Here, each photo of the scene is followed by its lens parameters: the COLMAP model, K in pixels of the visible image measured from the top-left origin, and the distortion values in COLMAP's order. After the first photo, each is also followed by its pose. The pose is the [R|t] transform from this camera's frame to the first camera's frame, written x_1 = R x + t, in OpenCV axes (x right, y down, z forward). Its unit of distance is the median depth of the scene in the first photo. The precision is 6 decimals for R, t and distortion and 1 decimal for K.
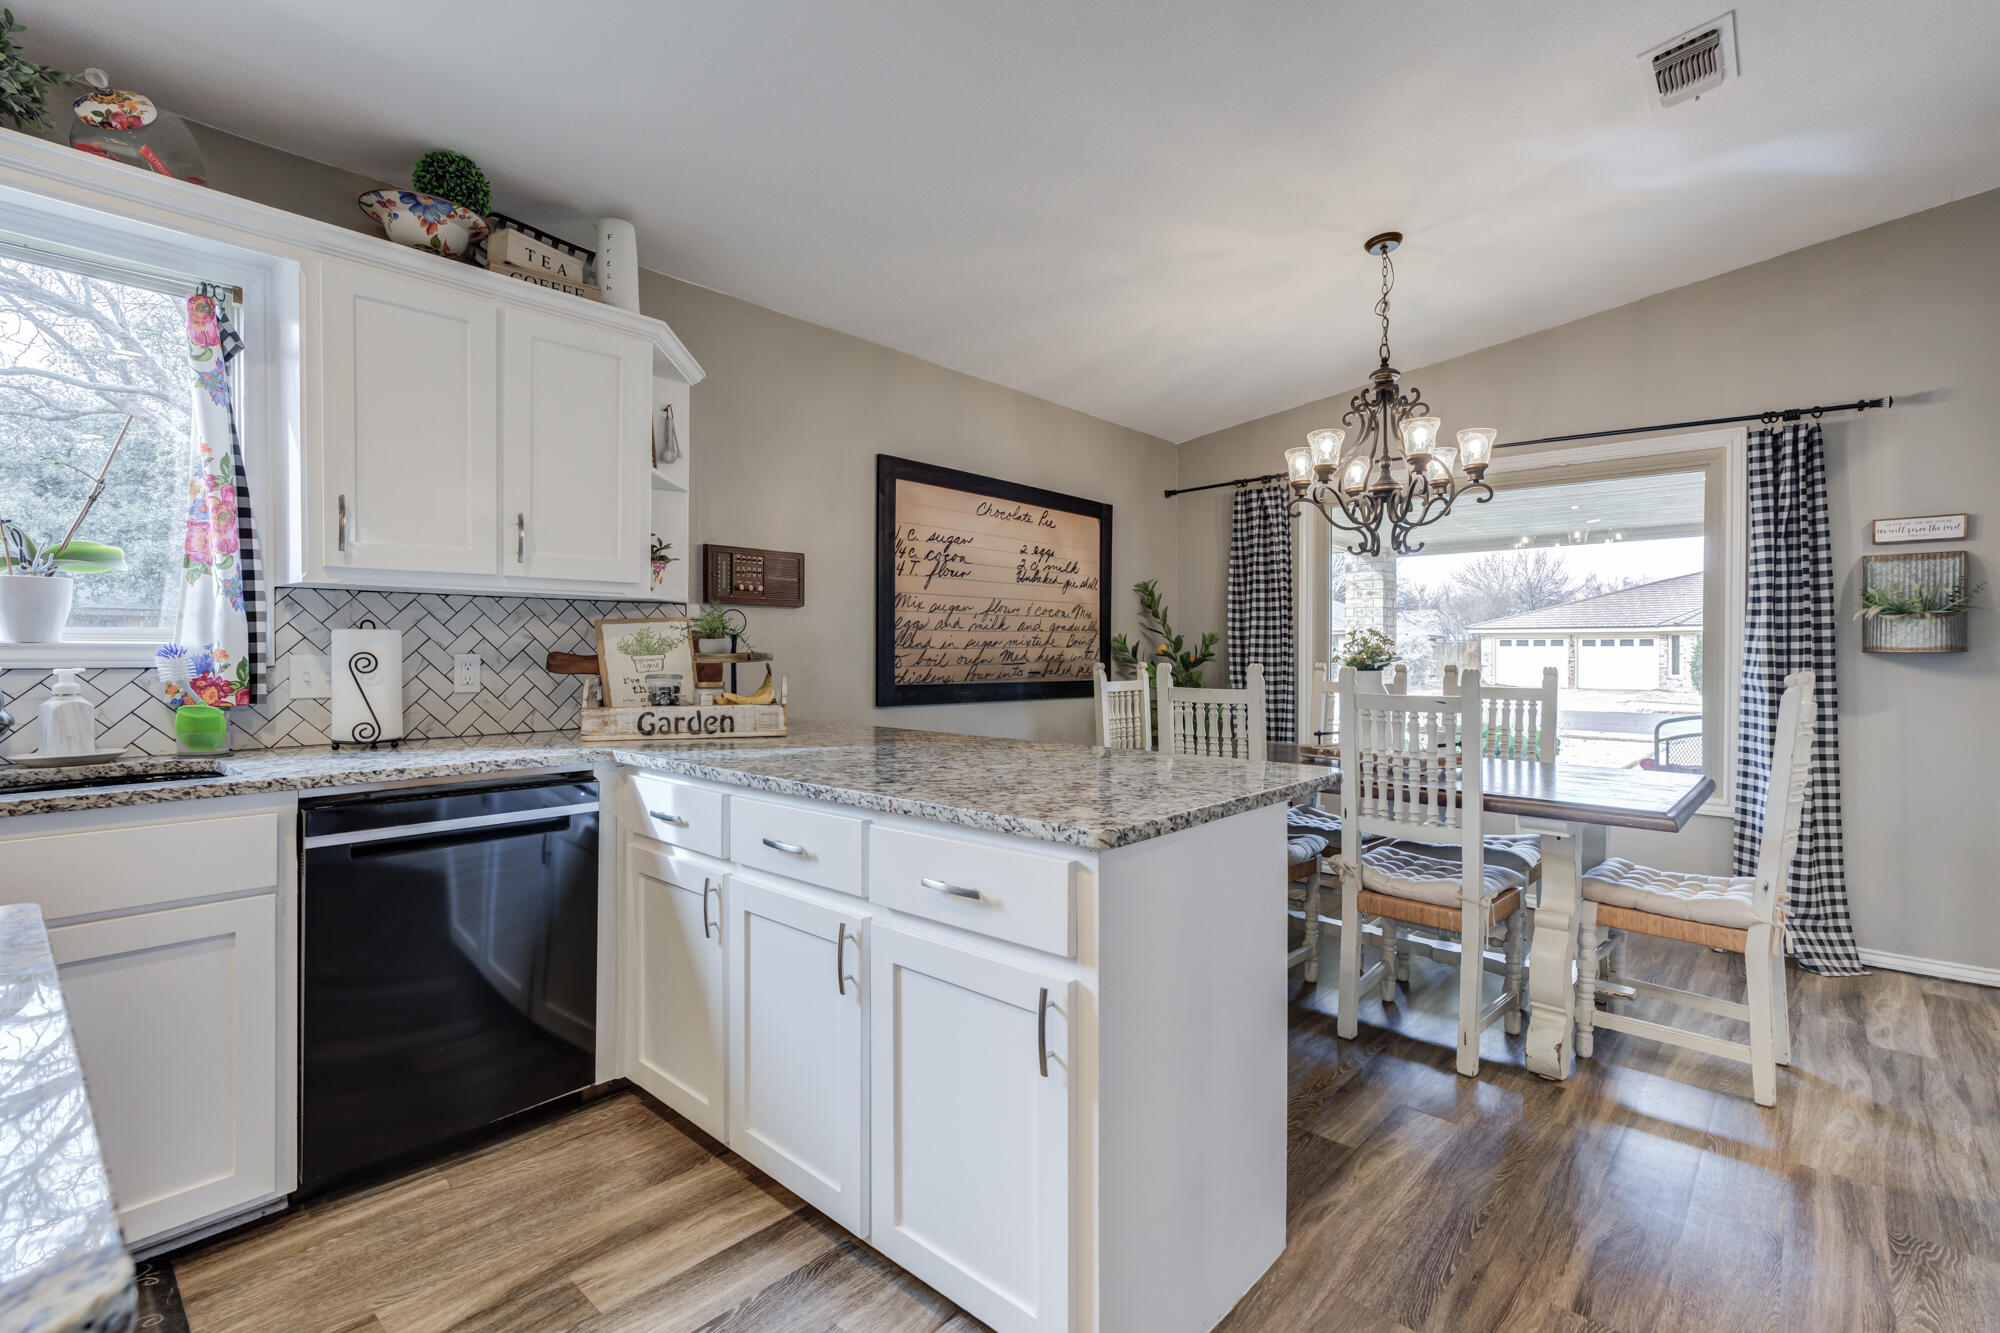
lens RADIAL K [[920.5, 0, 989.8], [0, 920.5, 656.9], [0, 0, 1]] dist [-0.026305, 0.023747]
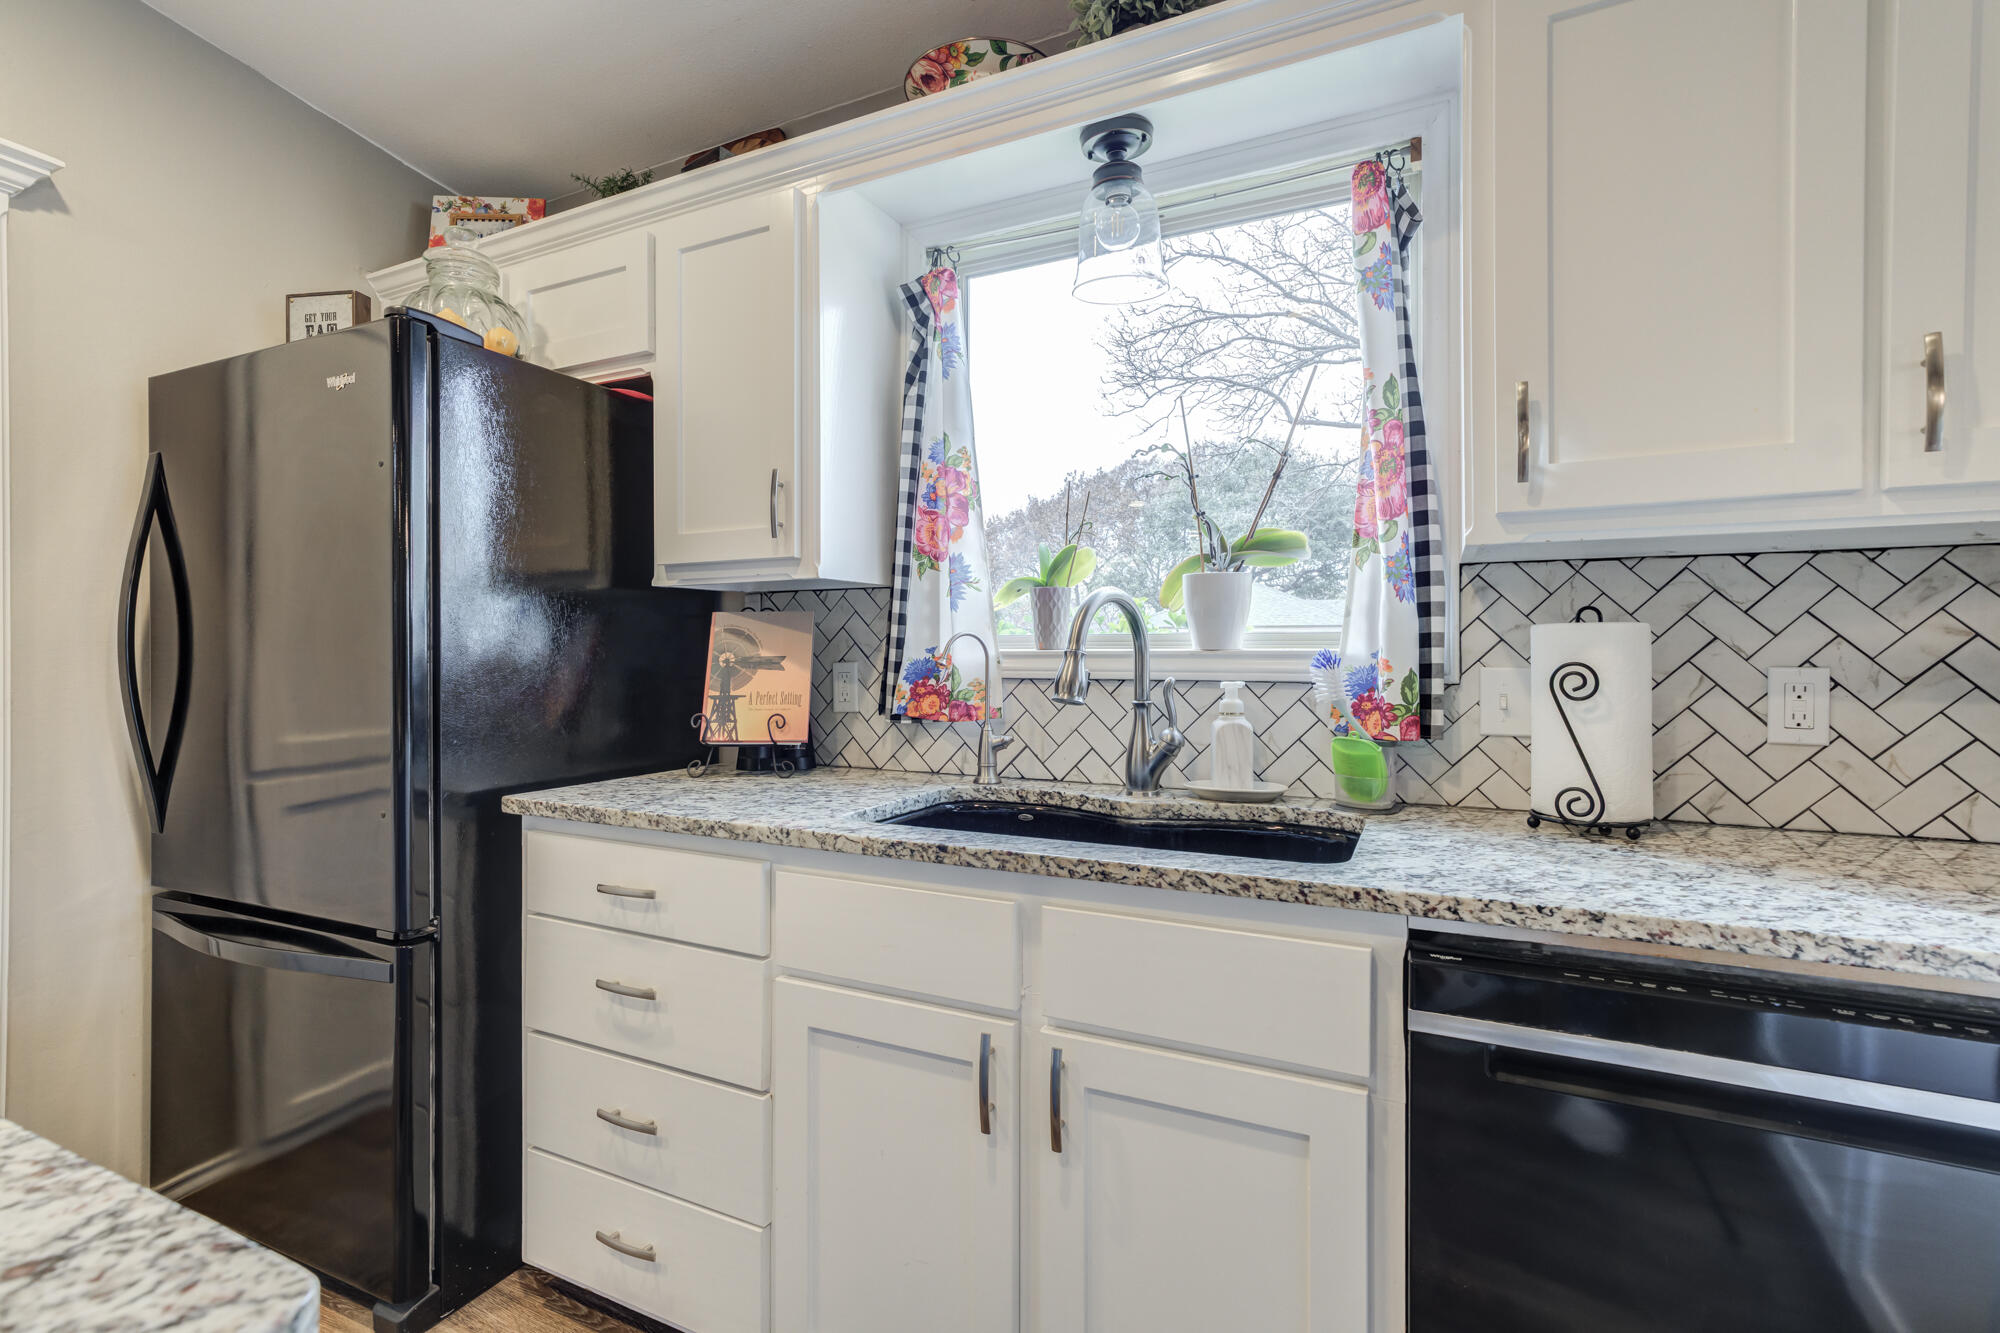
lens RADIAL K [[920.5, 0, 989.8], [0, 920.5, 656.9], [0, 0, 1]] dist [-0.026305, 0.023747]
pose [[0.283064, -0.004661, -0.959090, -0.250121], [-0.010444, 0.999914, -0.007942, -0.000415], [0.959044, 0.012264, 0.282991, 0.500347]]
